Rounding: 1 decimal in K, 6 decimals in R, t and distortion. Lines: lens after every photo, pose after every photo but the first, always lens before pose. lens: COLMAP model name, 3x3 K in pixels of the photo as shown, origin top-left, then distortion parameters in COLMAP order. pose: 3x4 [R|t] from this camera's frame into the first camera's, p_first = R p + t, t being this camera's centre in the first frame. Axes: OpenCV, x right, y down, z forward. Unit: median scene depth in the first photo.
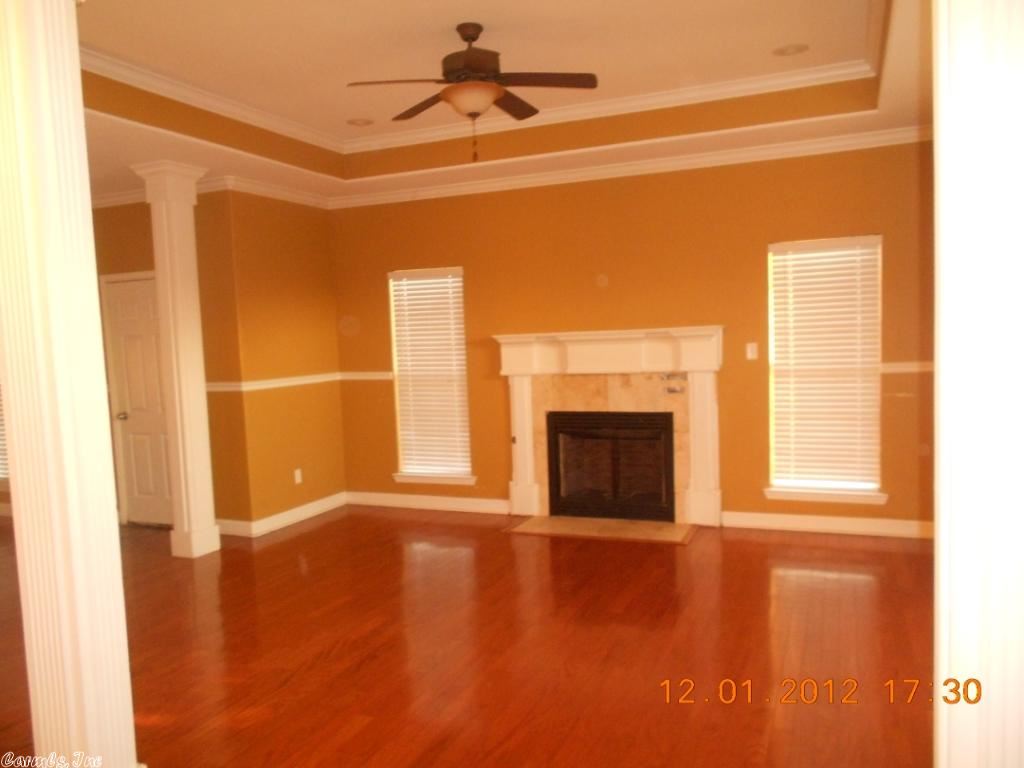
lens RADIAL K [[769.7, 0, 510.1], [0, 769.7, 387.3], [0, 0, 1]] dist [-0.009075, 0.000770]
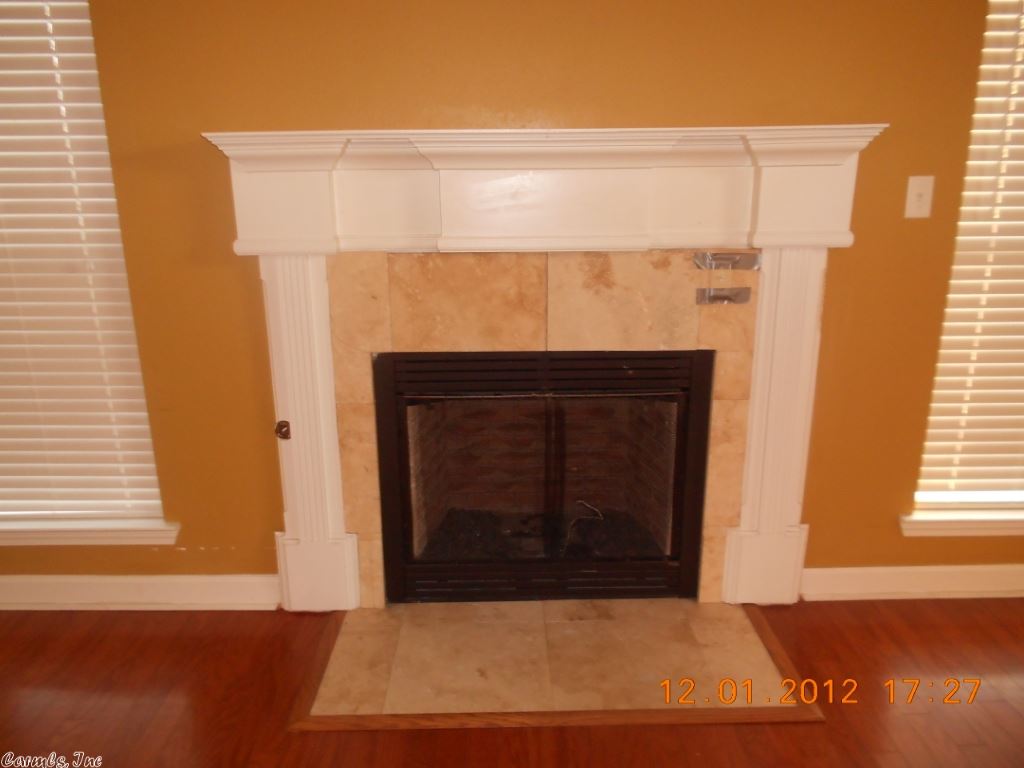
lens RADIAL K [[769.7, 0, 508.1], [0, 769.7, 390.3], [0, 0, 1]] dist [-0.009075, 0.000770]
pose [[0.916394, -0.082276, 0.391731, -0.041345], [0.000310, 0.978793, 0.204853, -0.027743], [-0.400278, -0.187604, 0.896985, 0.654148]]
